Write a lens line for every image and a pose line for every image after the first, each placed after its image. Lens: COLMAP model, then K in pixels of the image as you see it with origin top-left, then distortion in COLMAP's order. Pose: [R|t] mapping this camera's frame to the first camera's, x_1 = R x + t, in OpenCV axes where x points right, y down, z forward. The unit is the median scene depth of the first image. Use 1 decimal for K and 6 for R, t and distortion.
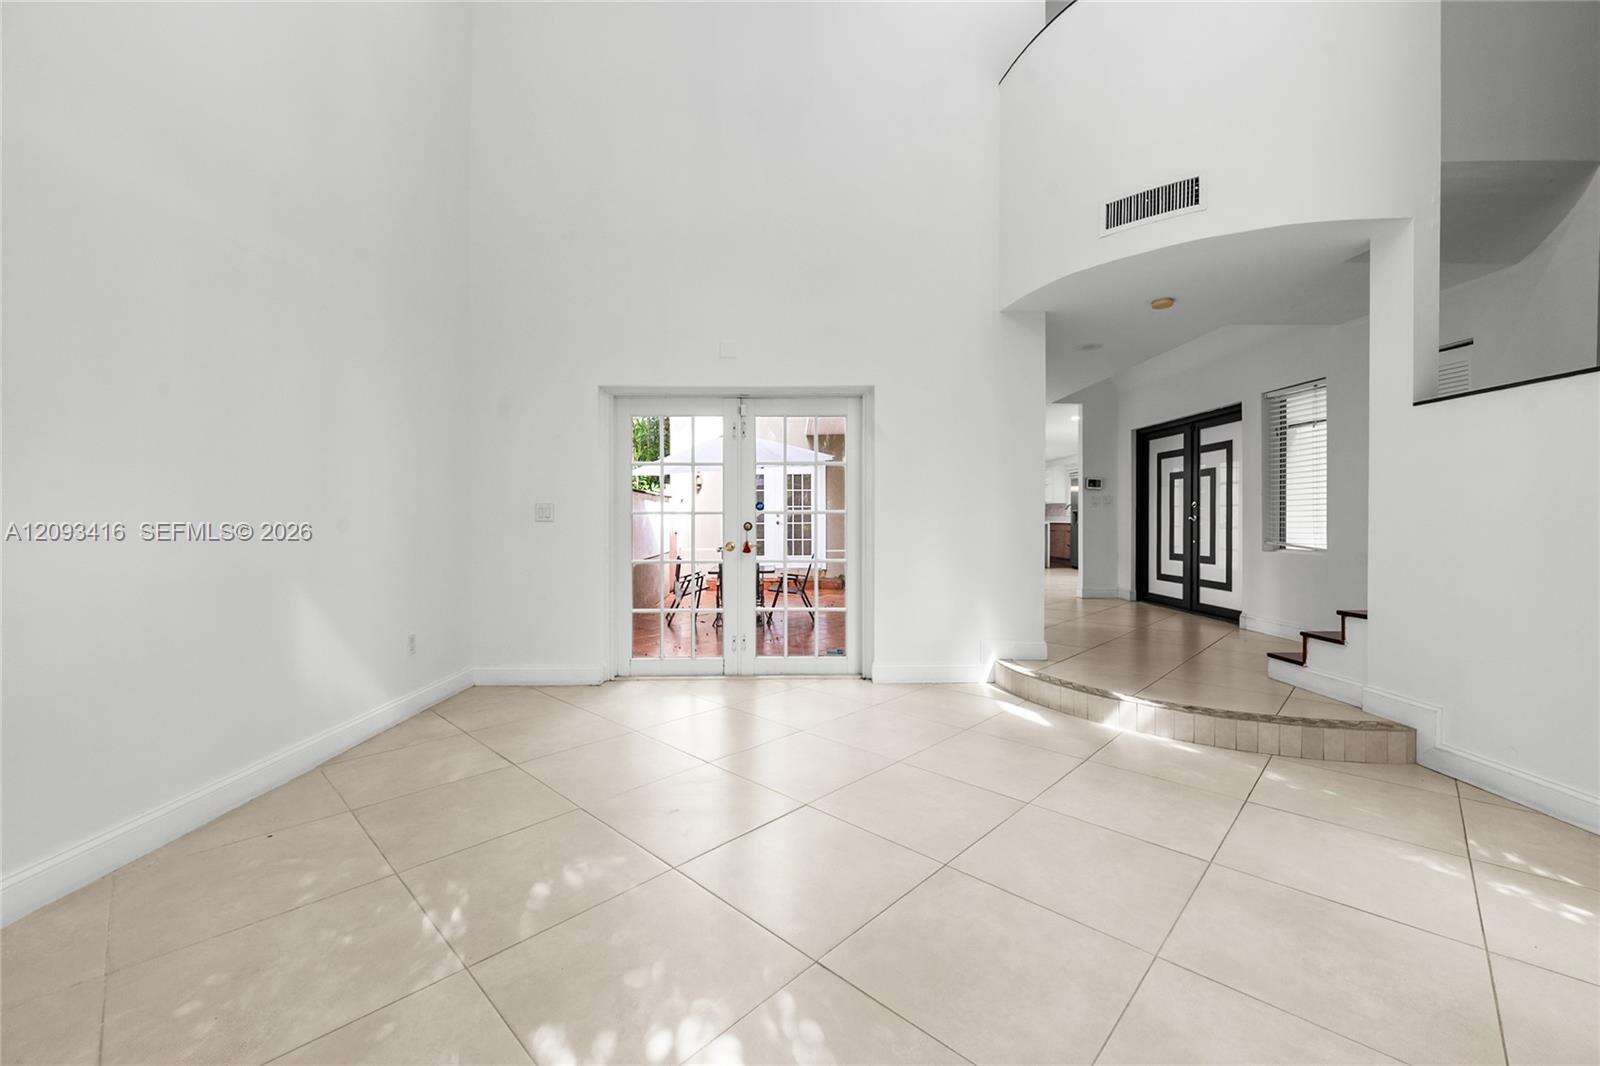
lens RADIAL K [[639.7, 0, 803.0], [0, 639.7, 532.7], [0, 0, 1]] dist [0.000720, 0.000115]
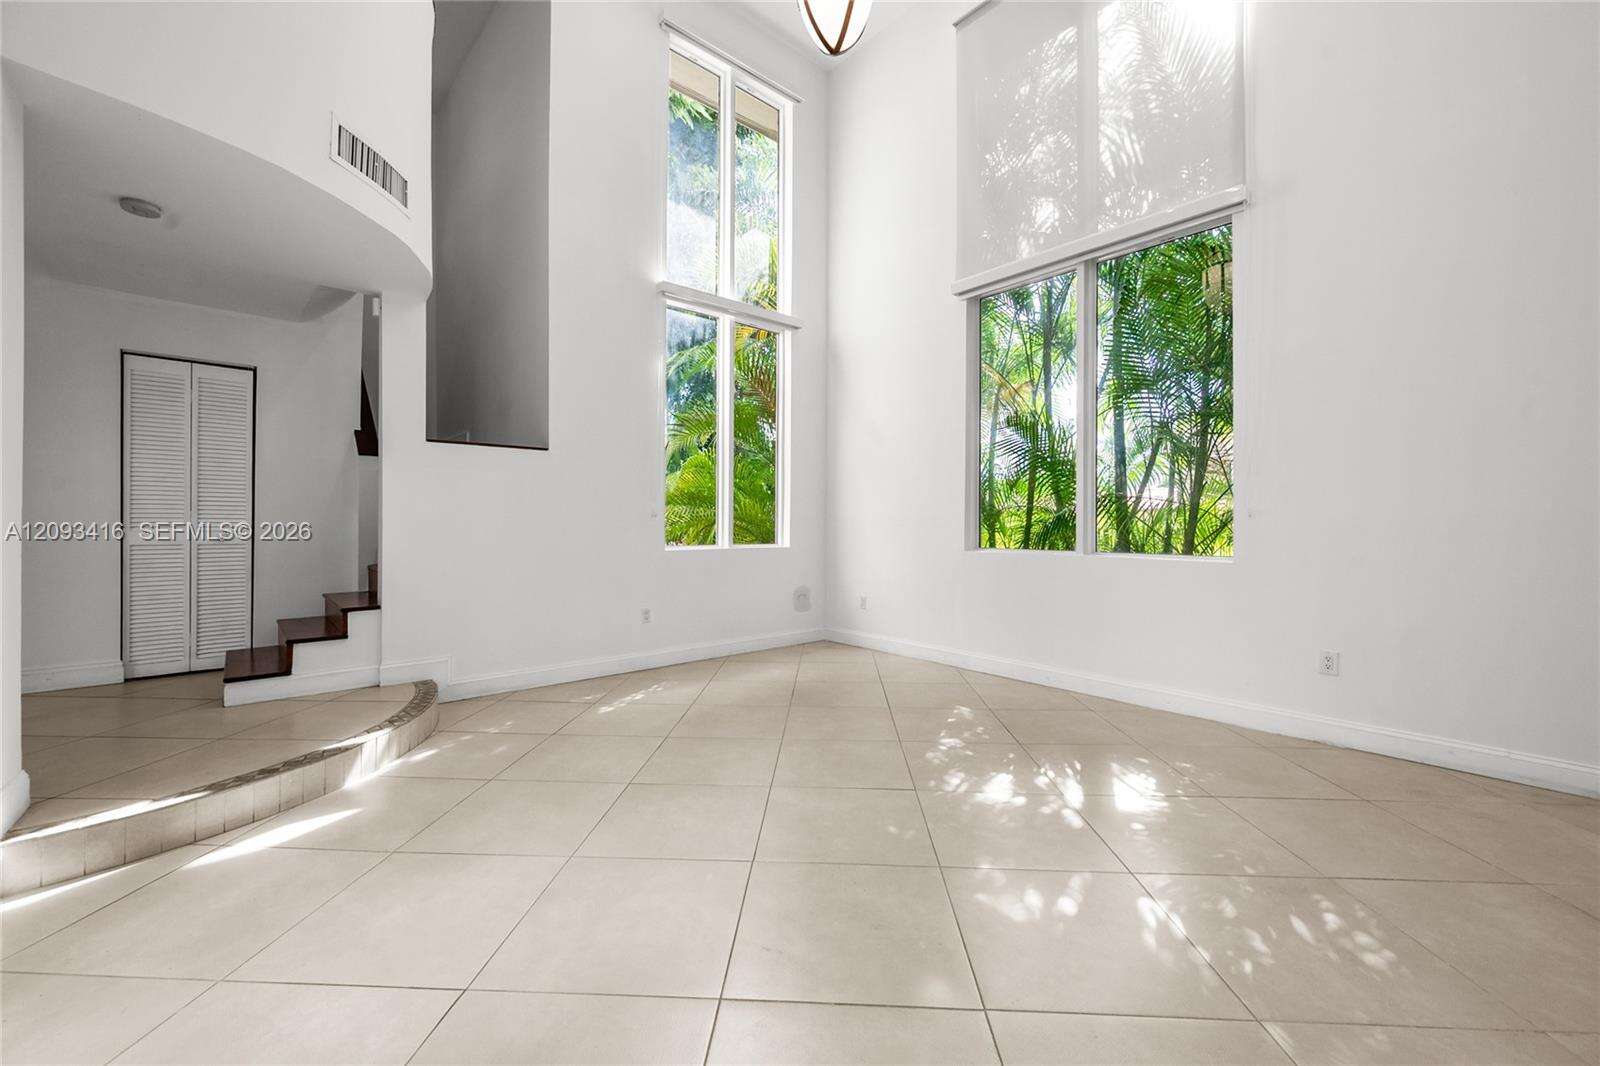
lens RADIAL K [[639.7, 0, 803.0], [0, 639.7, 532.7], [0, 0, 1]] dist [0.000720, 0.000115]
pose [[-0.658669, -0.011605, 0.752343, -0.539105], [0.009207, 0.999682, 0.023481, -0.027945], [-0.752376, 0.022393, -0.658353, 1.196778]]
